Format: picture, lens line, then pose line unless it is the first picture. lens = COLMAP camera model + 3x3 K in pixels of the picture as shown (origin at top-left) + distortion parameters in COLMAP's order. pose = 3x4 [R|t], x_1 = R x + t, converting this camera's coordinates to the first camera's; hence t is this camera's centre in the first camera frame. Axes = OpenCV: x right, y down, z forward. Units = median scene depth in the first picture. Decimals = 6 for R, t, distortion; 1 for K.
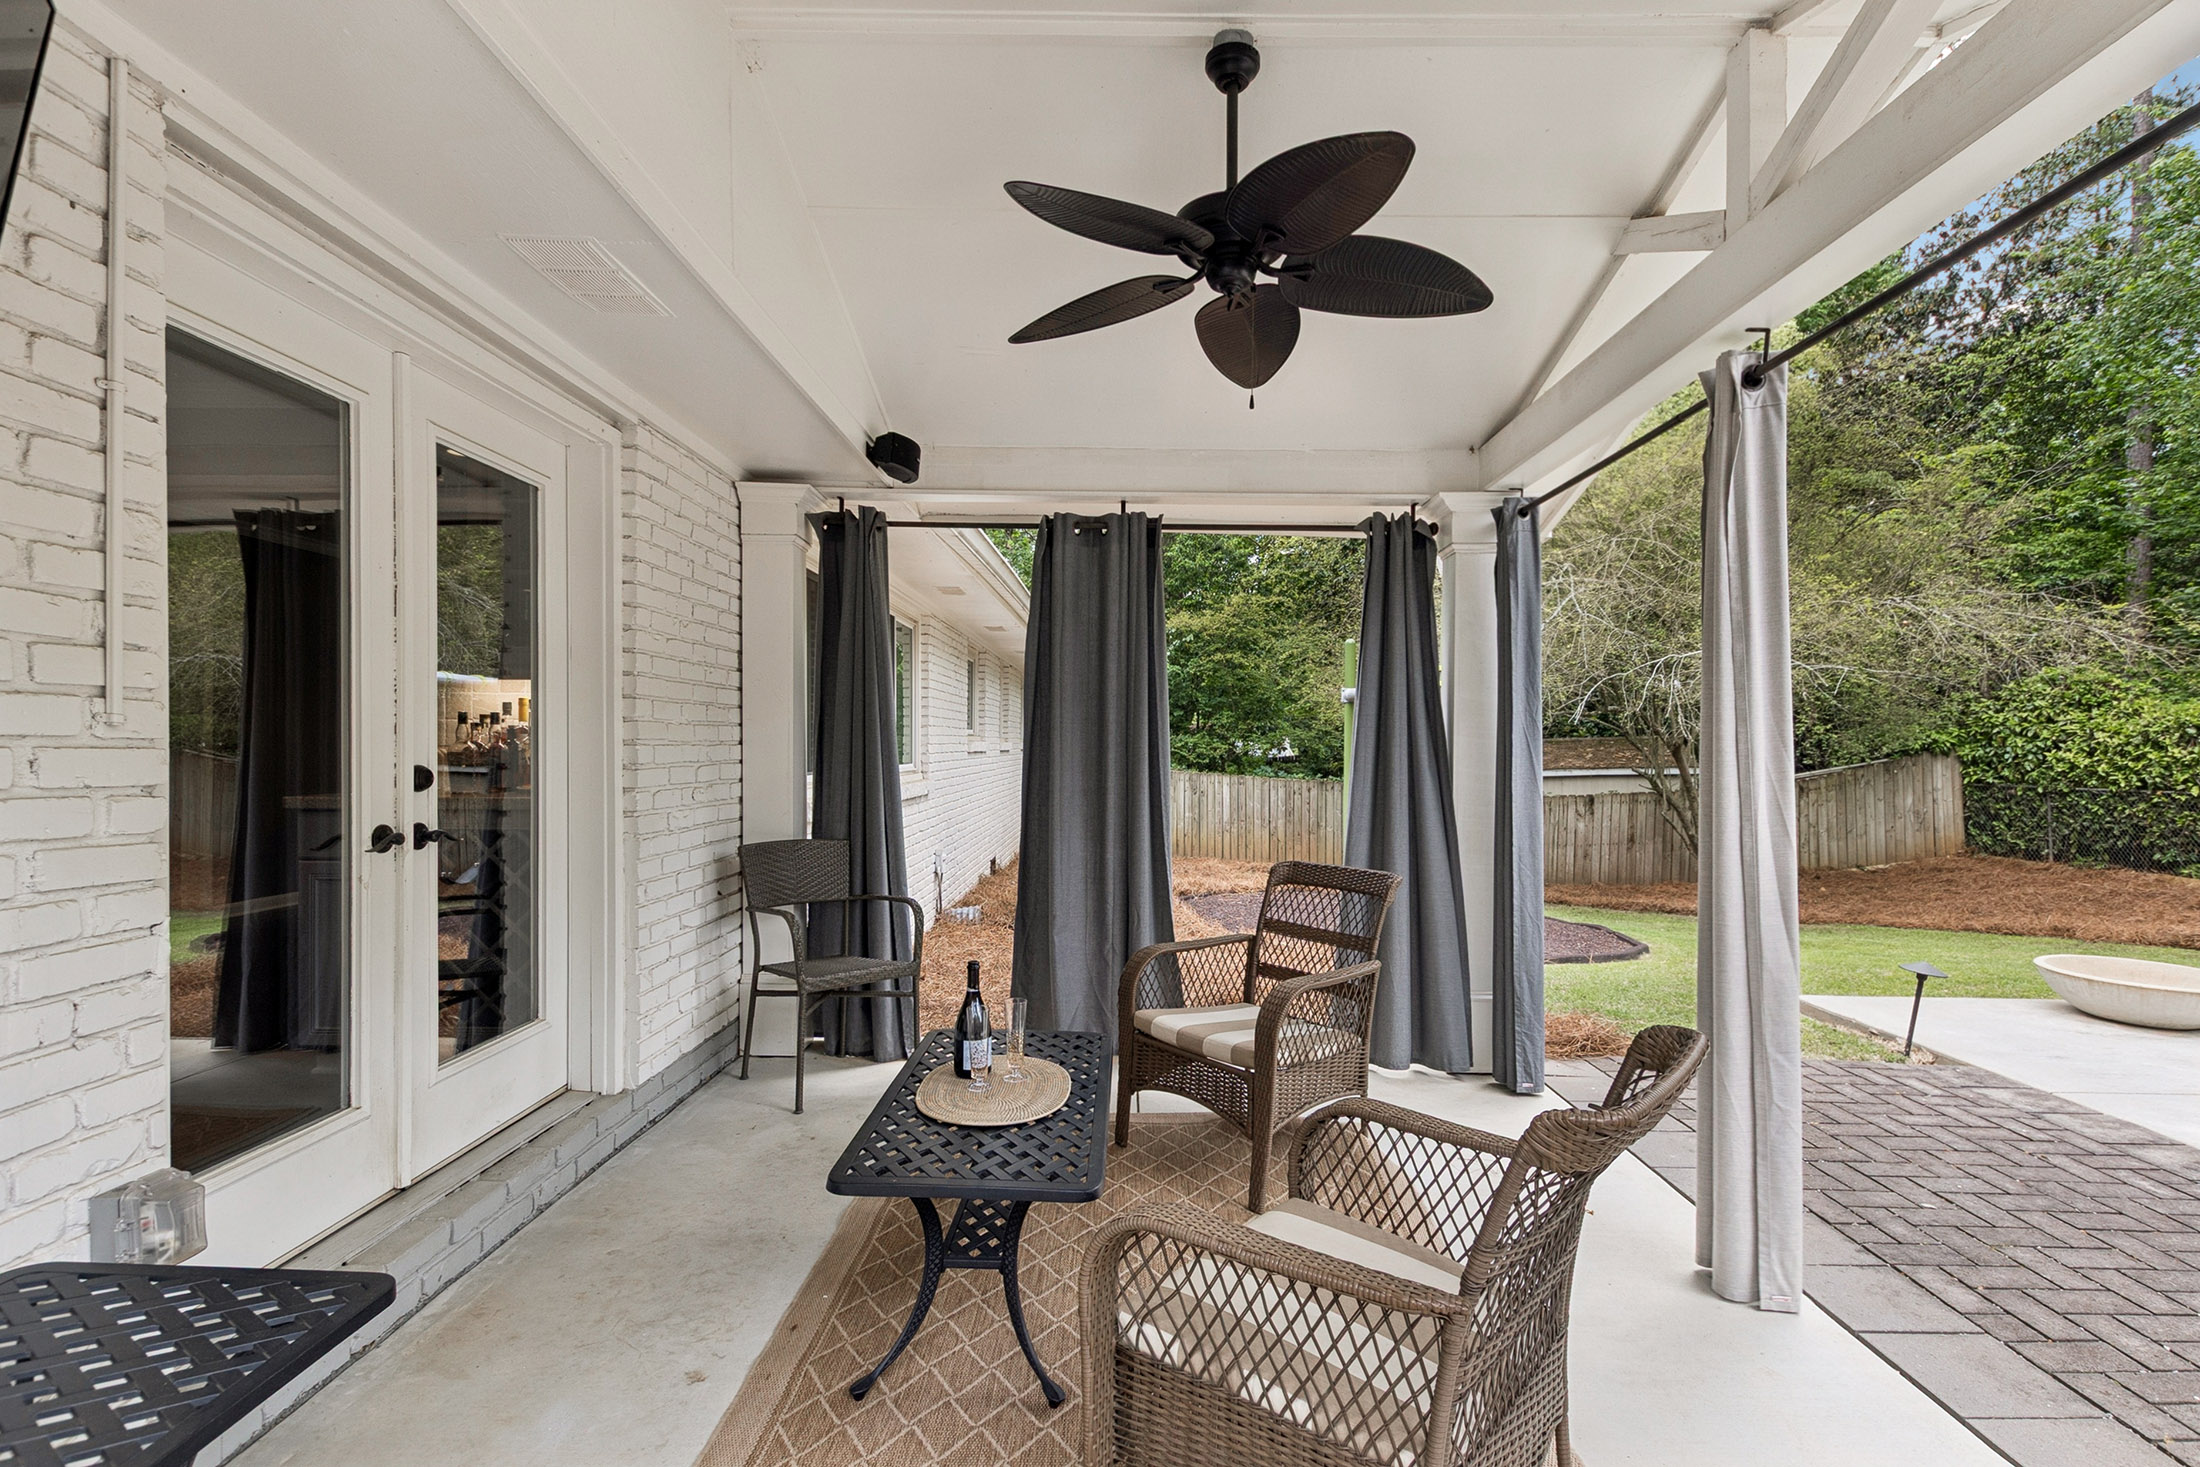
lens RADIAL K [[1042.0, 0, 1130.8], [0, 1042.0, 736.7], [0, 0, 1]] dist [0.015713, -0.004498]
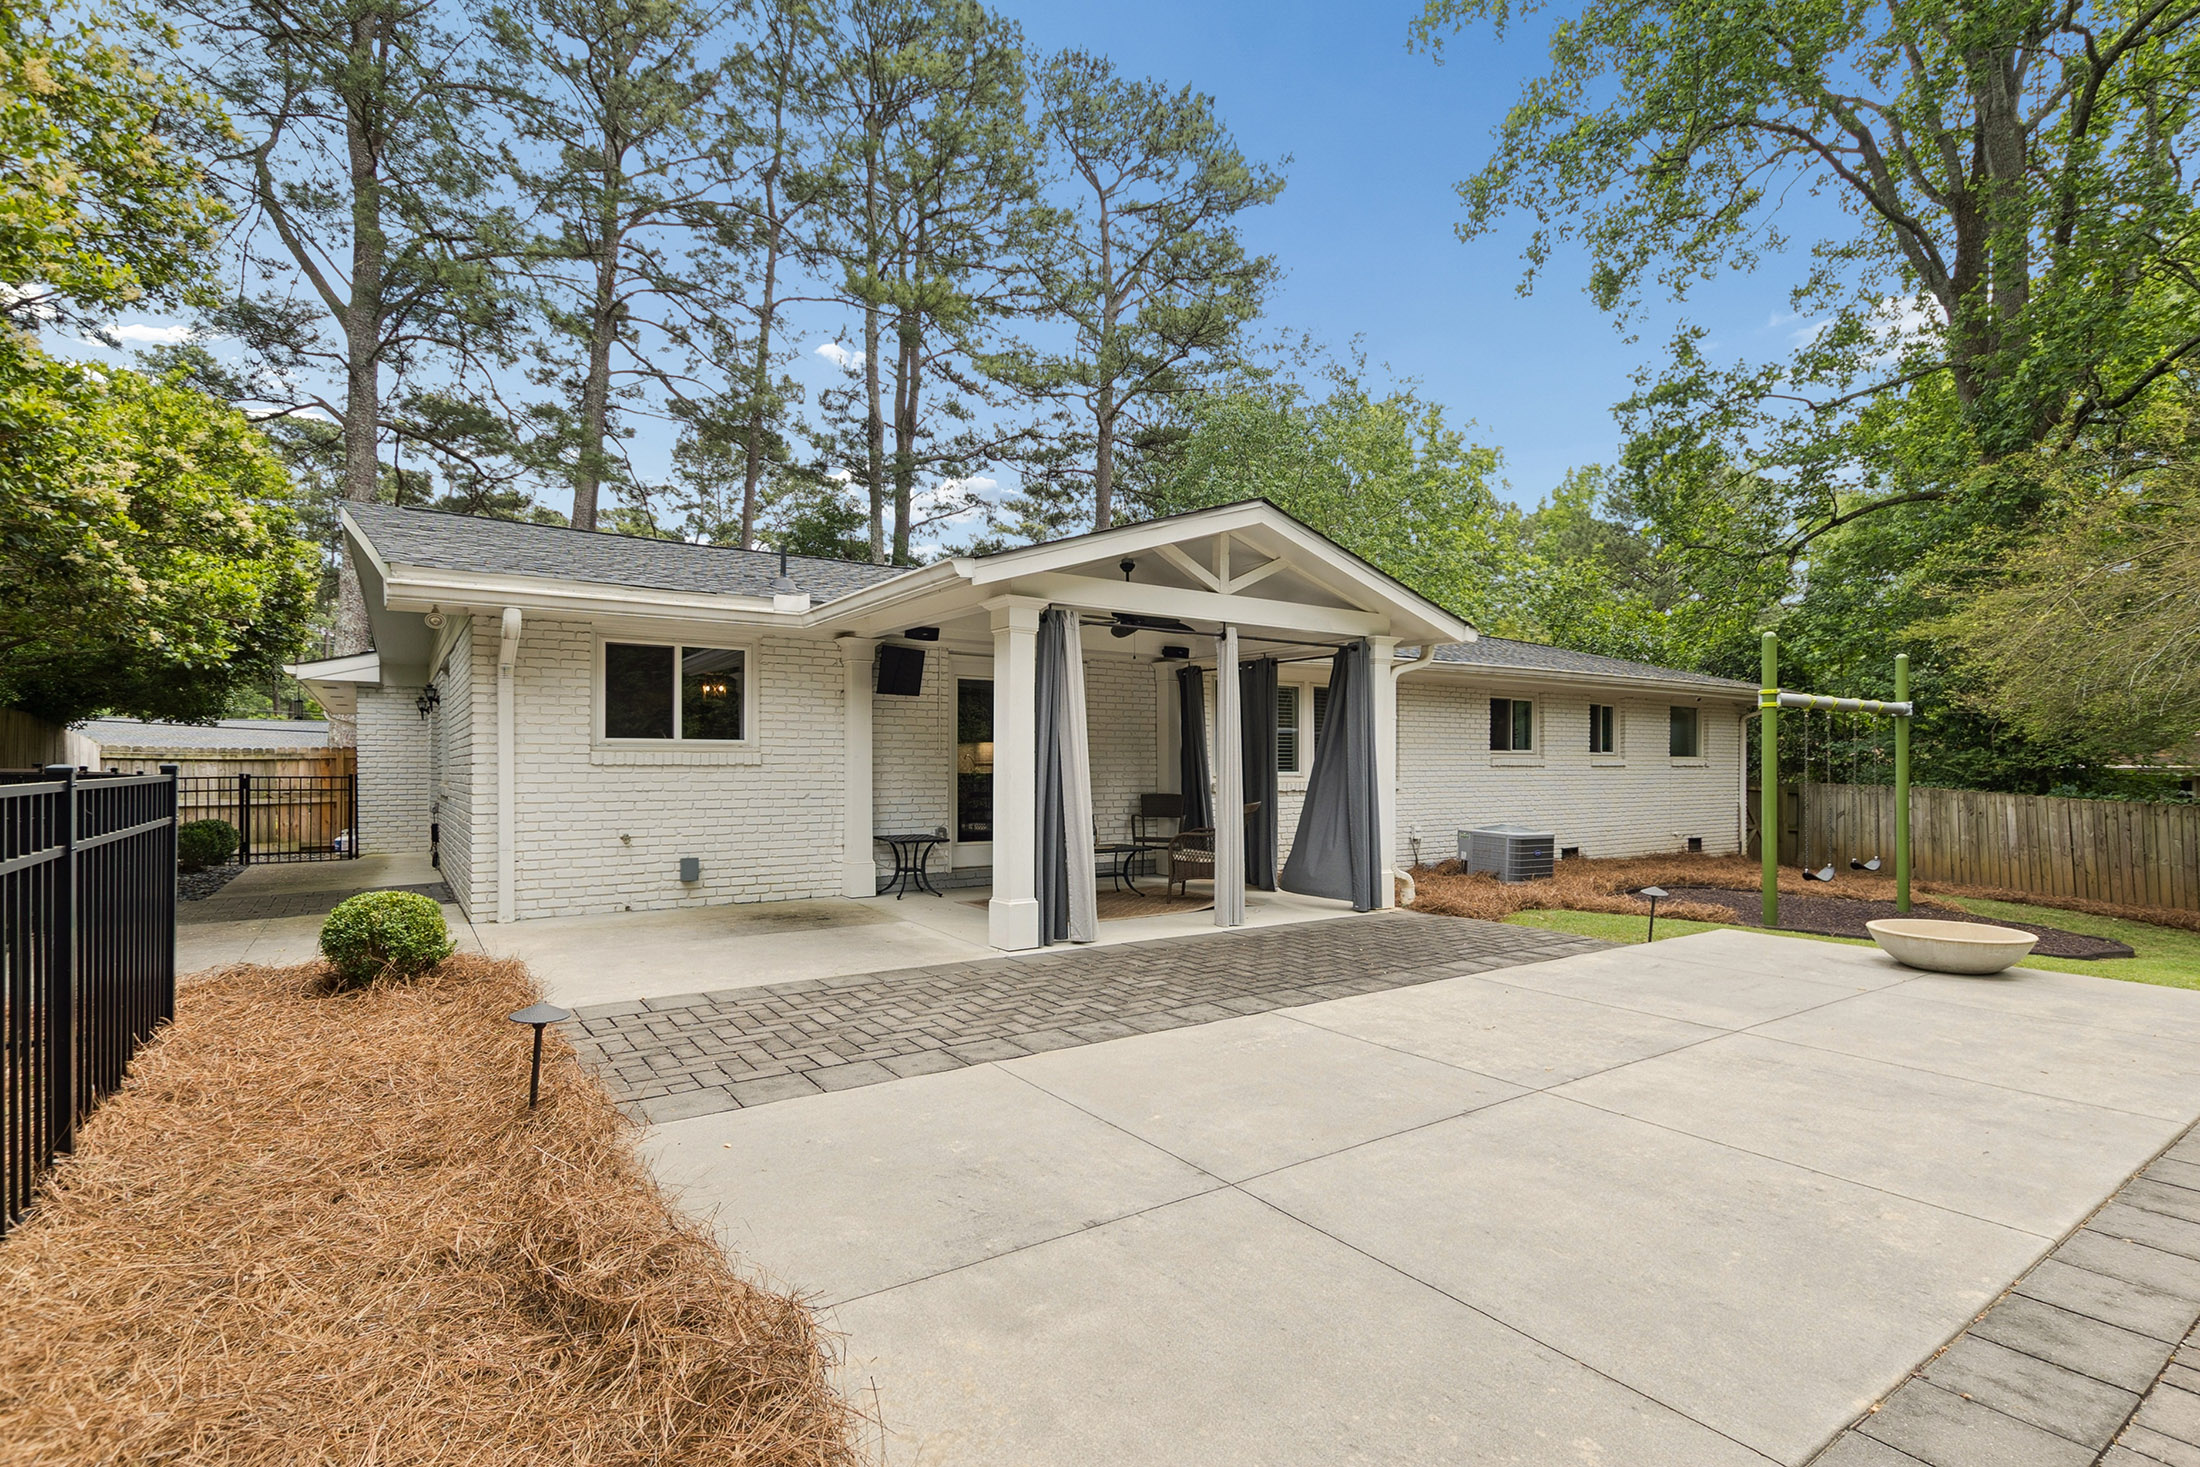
lens RADIAL K [[1042.0, 0, 1122.8], [0, 1042.0, 771.0], [0, 0, 1]] dist [0.015713, -0.004498]
pose [[0.573338, -0.004956, -0.819304, 1.861339], [0.010391, 0.999945, 0.001223, 0.035818], [0.819253, -0.009214, 0.573358, -0.645926]]
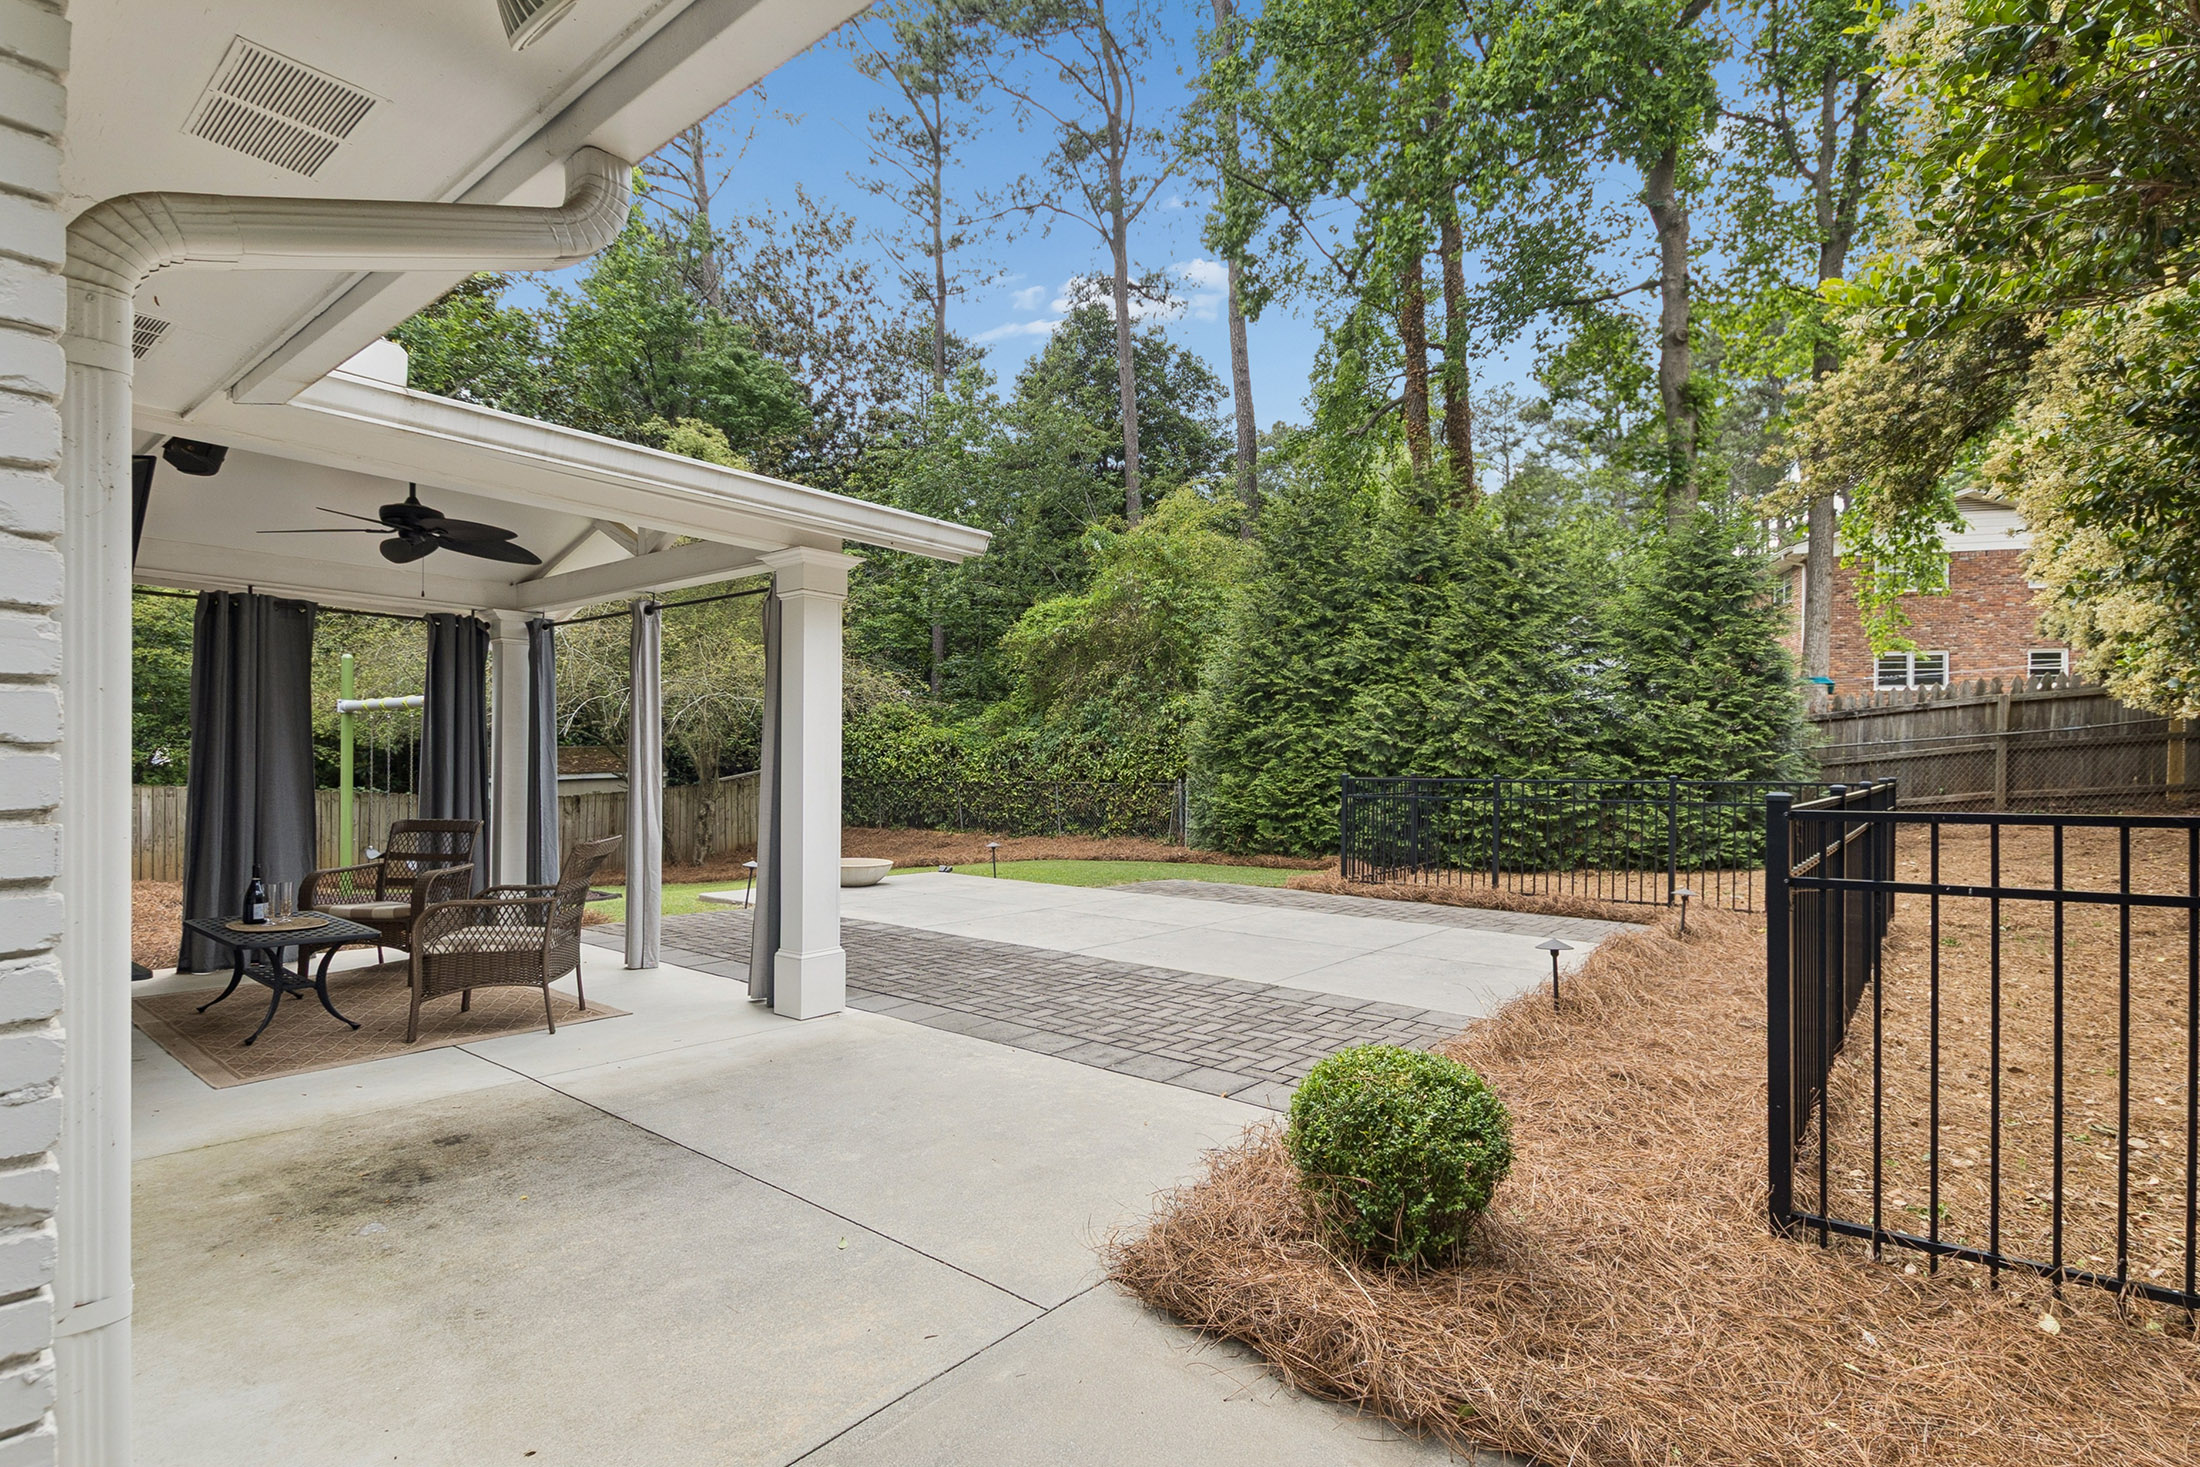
lens RADIAL K [[1042.0, 0, 1119.6], [0, 1042.0, 777.2], [0, 0, 1]] dist [0.015713, -0.004498]
pose [[0.624766, -0.017230, 0.780622, -0.422547], [-0.006876, 0.999596, 0.027567, -0.006294], [-0.780782, -0.022590, 0.624395, -0.920858]]
